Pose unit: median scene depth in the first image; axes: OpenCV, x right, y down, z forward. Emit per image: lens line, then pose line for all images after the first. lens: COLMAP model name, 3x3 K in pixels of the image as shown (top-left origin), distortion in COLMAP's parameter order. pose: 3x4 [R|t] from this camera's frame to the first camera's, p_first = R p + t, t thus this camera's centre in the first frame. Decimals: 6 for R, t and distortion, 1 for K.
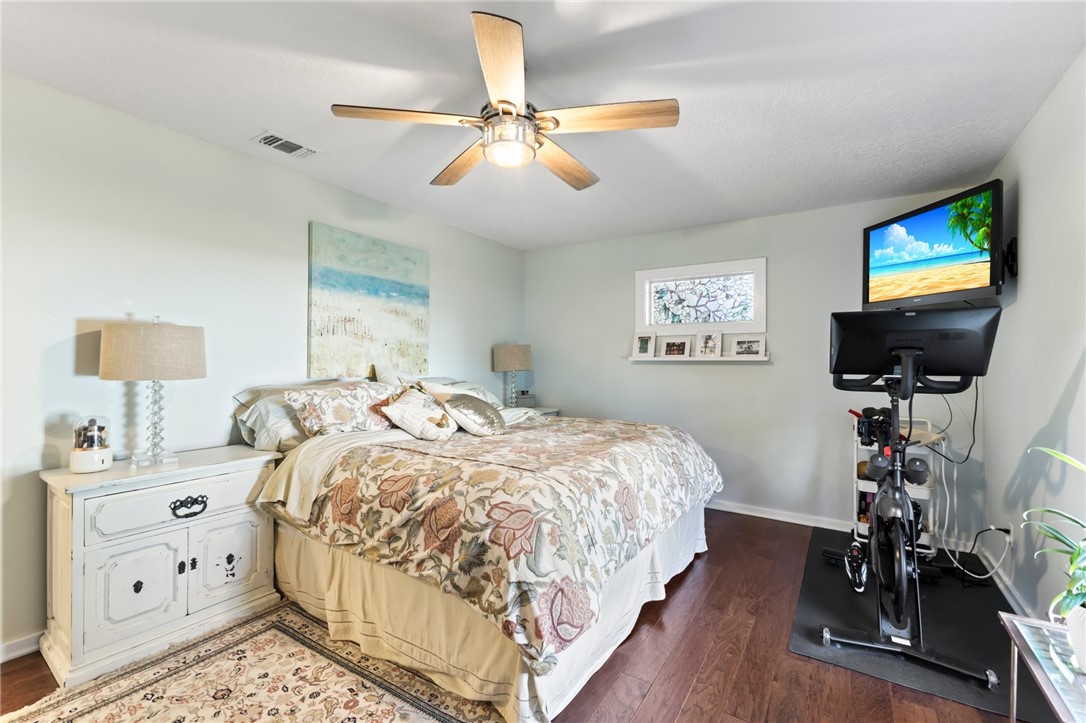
lens RADIAL K [[463.2, 0, 549.1], [0, 463.2, 363.6], [0, 0, 1]] dist [0.000297, -0.000294]
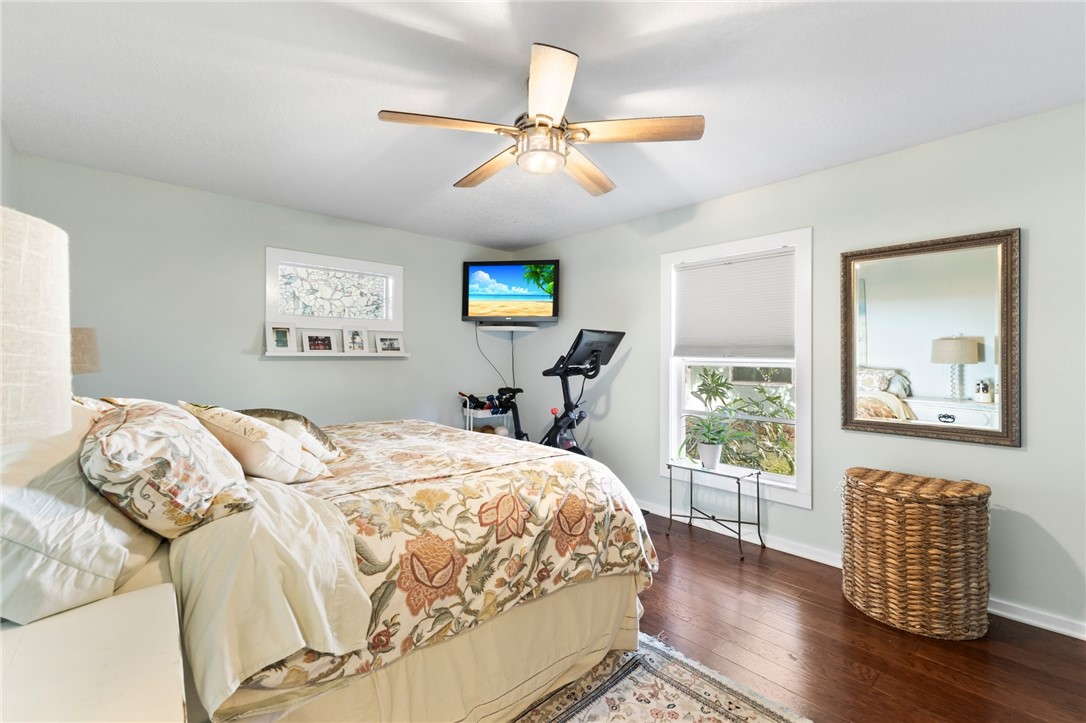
lens RADIAL K [[463.2, 0, 549.7], [0, 463.2, 357.4], [0, 0, 1]] dist [0.000297, -0.000294]
pose [[0.276812, -0.002594, 0.960921, -0.760437], [0.002041, 0.999996, 0.002112, -0.007657], [-0.960922, 0.001376, 0.276816, 0.479058]]
